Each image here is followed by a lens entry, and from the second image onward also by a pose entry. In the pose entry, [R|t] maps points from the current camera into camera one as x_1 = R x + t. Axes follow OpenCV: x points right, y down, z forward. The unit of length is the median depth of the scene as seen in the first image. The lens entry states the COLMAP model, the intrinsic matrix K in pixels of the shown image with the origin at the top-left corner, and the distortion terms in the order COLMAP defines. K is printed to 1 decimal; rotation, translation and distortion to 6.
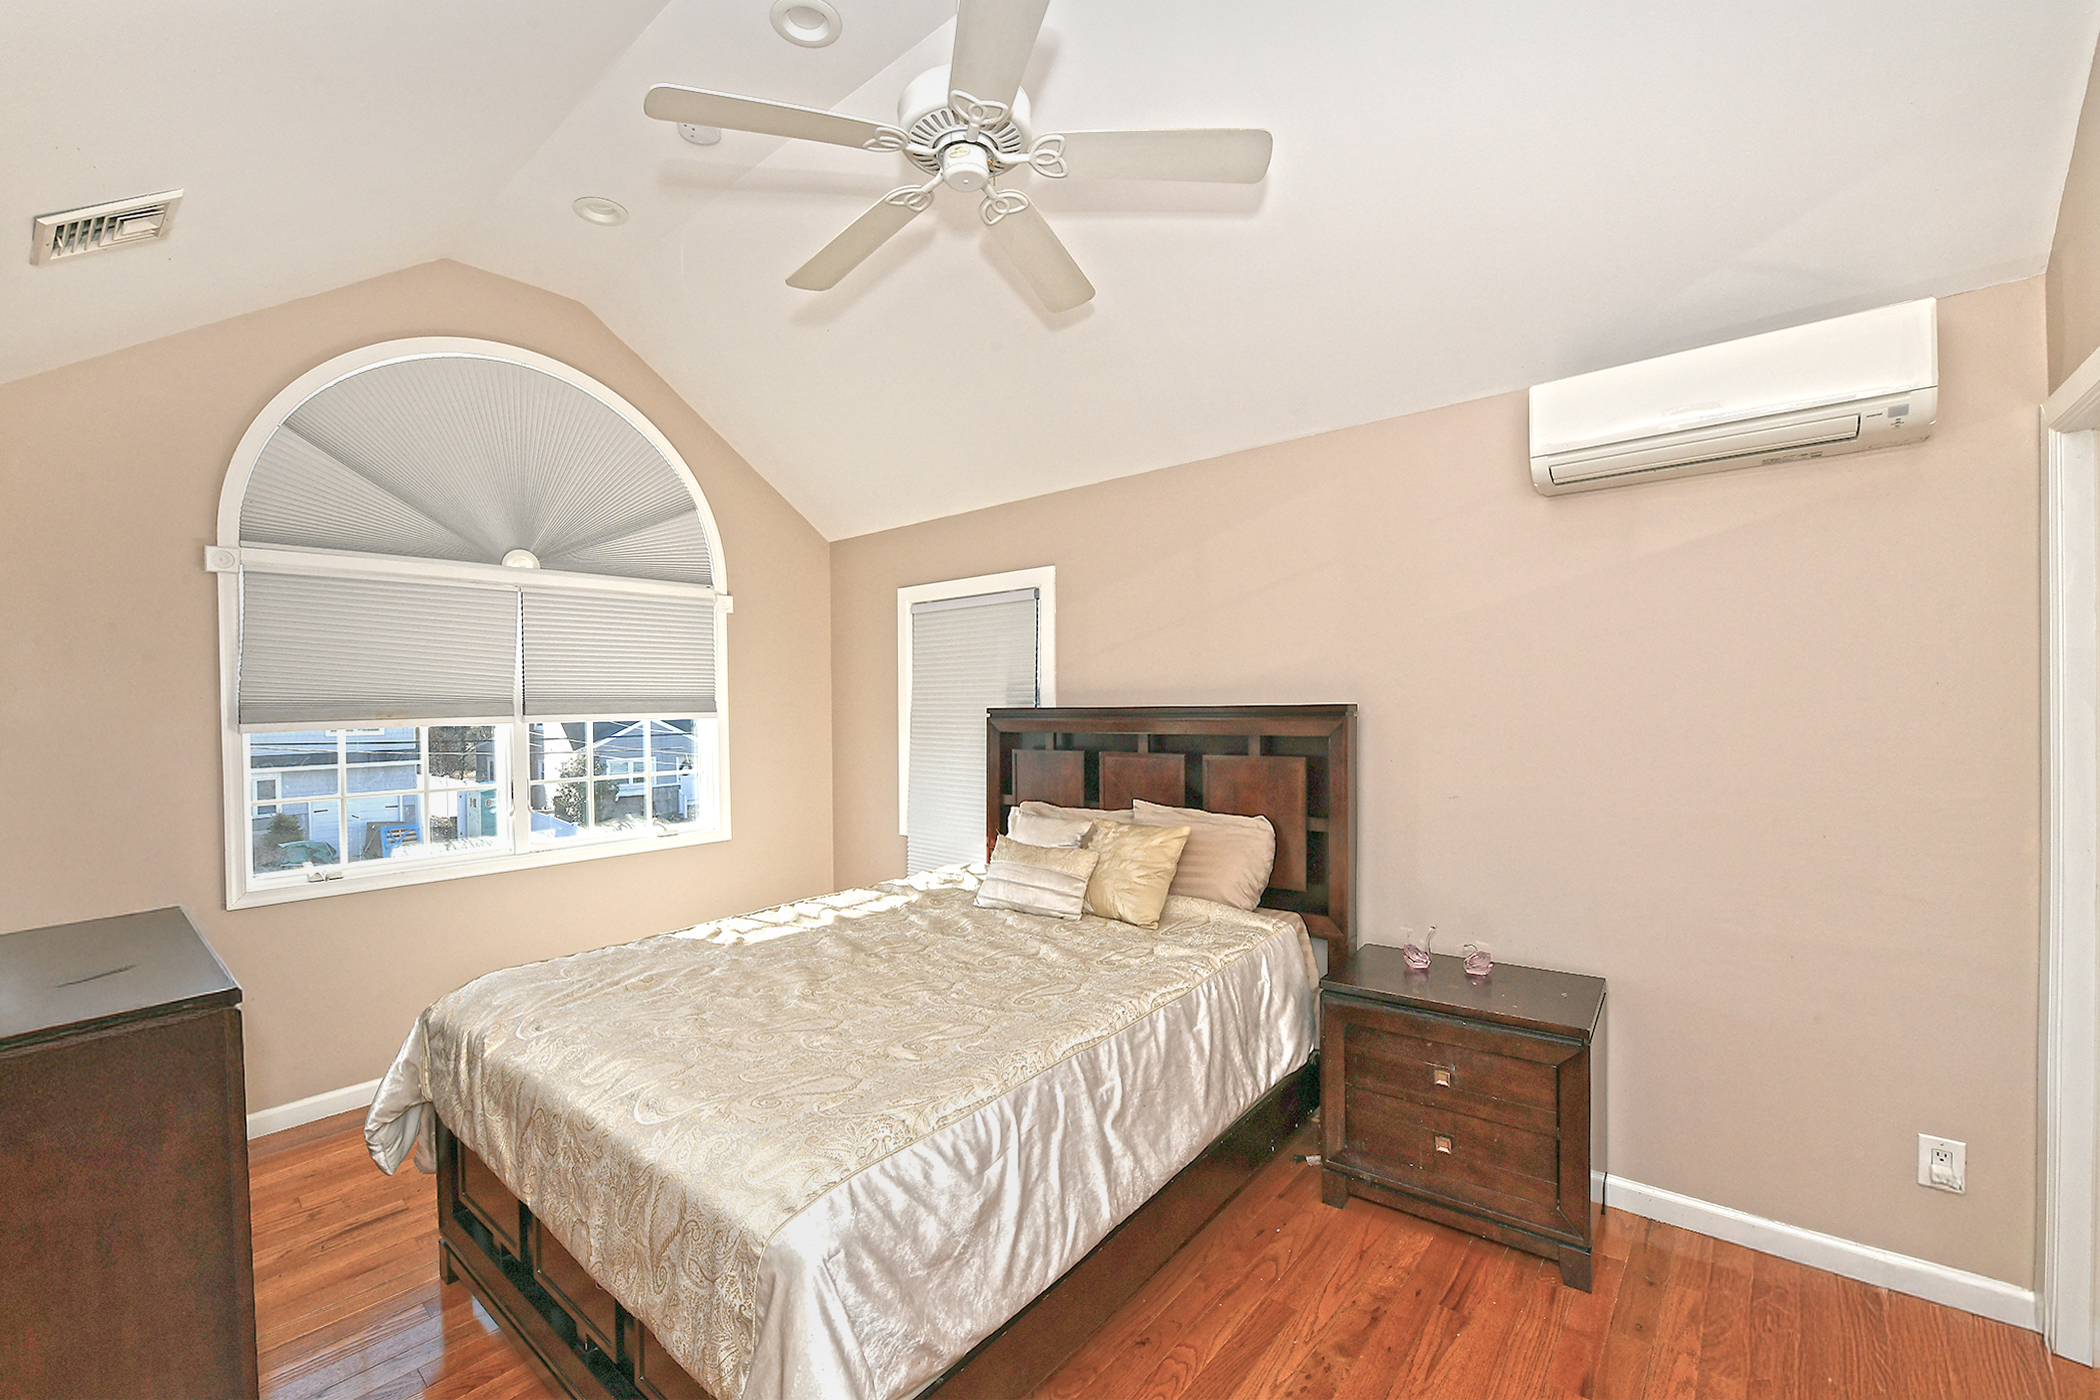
lens RADIAL K [[847.0, 0, 1046.1], [0, 847.0, 709.2], [0, 0, 1]] dist [0.001214, -0.004978]
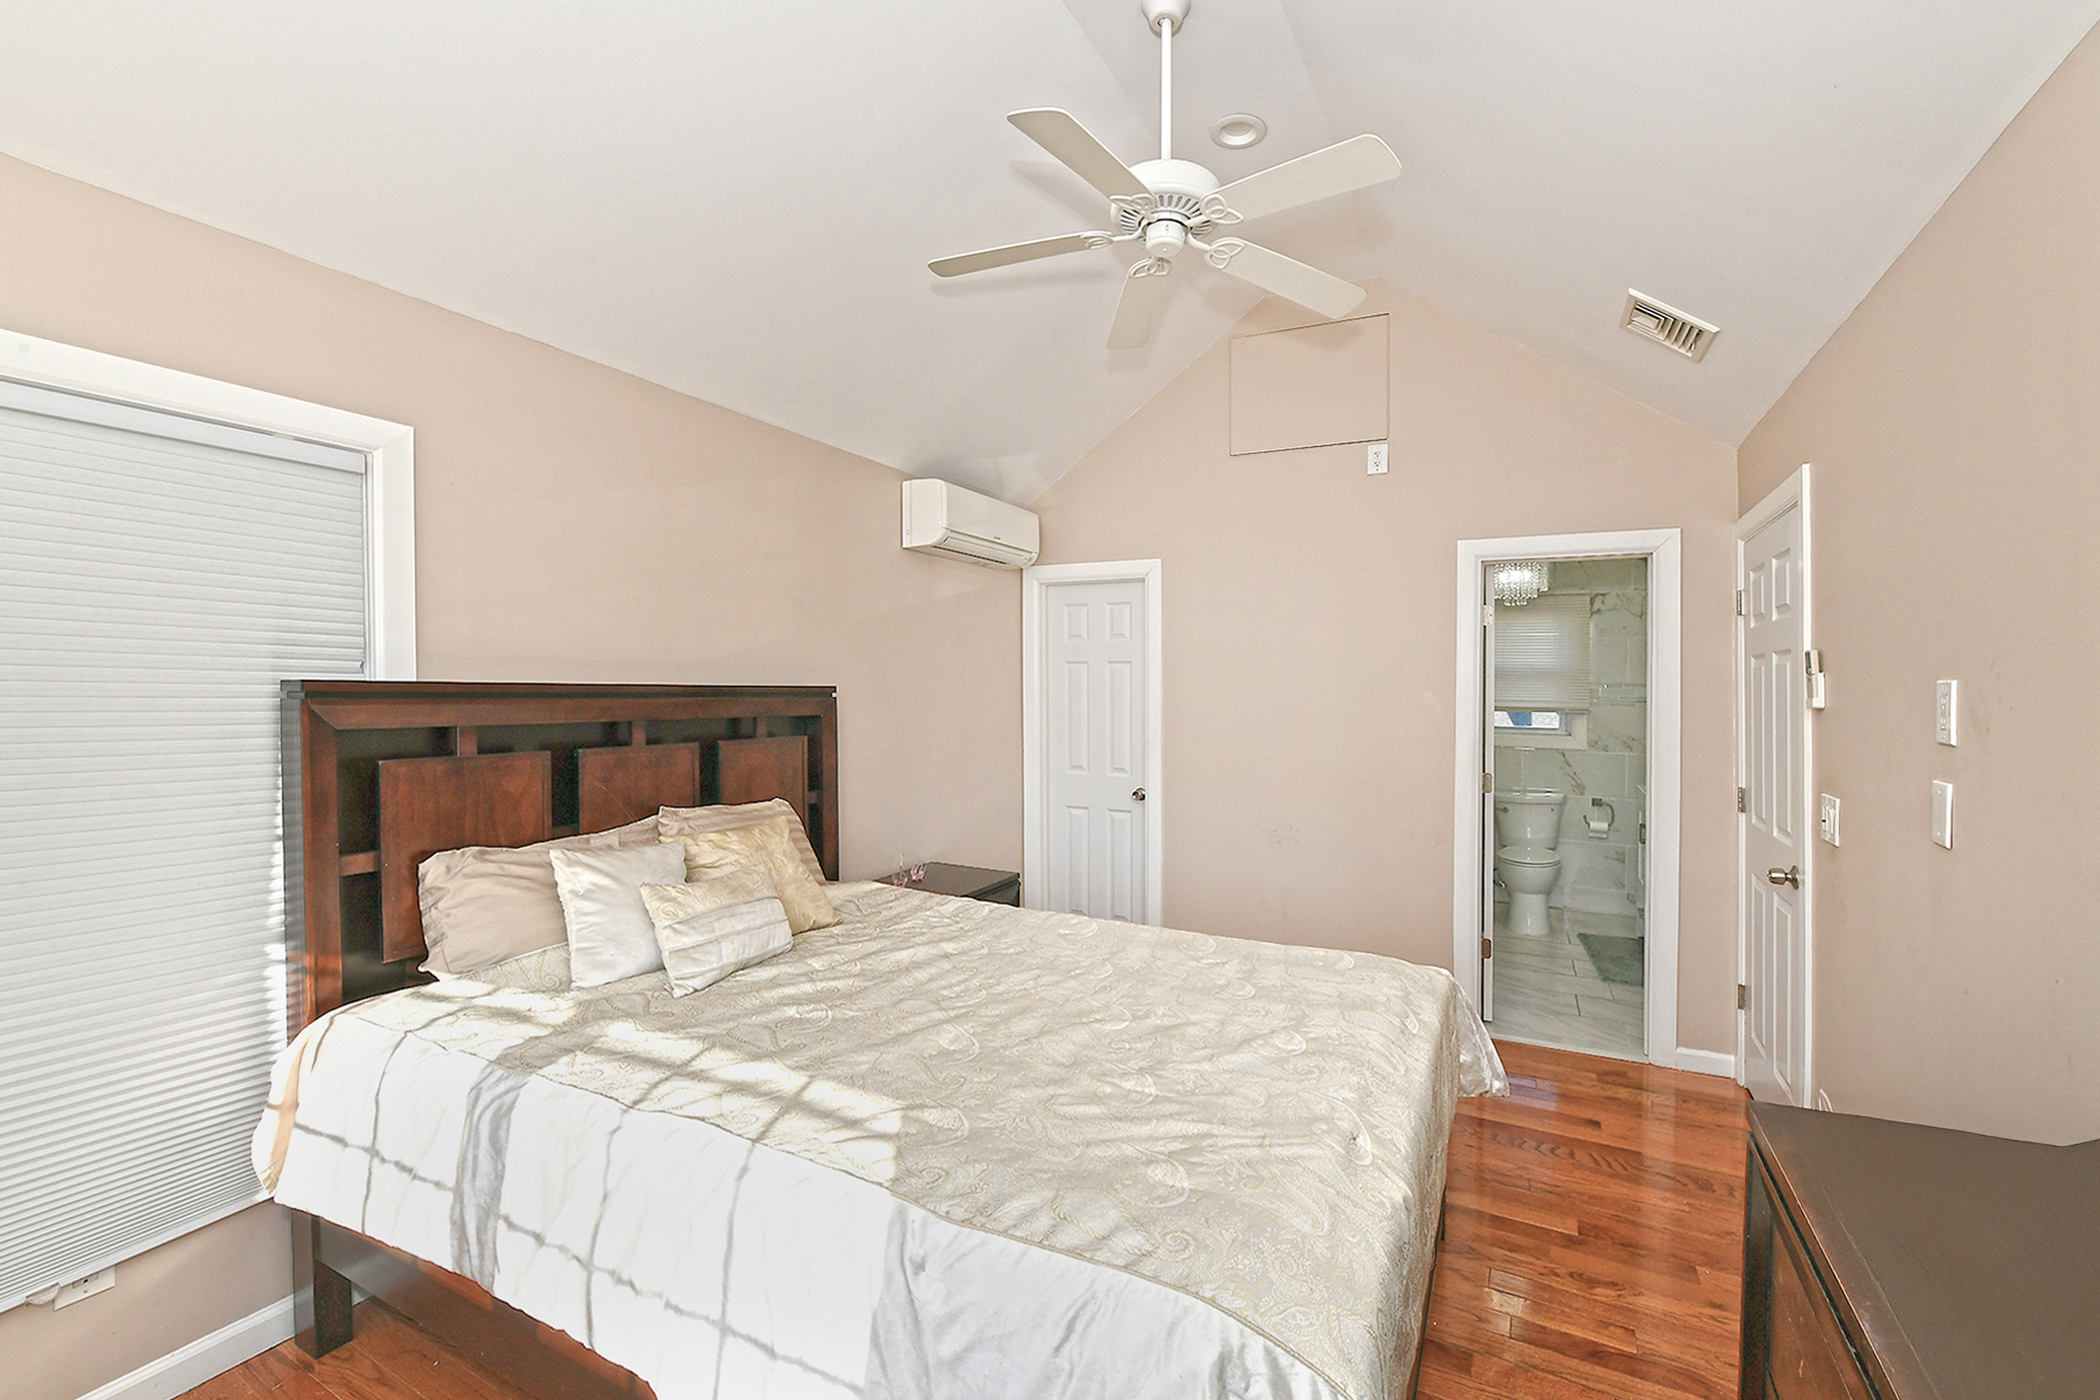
lens RADIAL K [[847.0, 0, 1046.1], [0, 847.0, 709.2], [0, 0, 1]] dist [0.001214, -0.004978]
pose [[-0.161514, 0.002836, 0.986866, -0.721808], [0.018621, 0.999827, 0.000174, 0.027715], [-0.986695, 0.018404, -0.161538, 0.814391]]
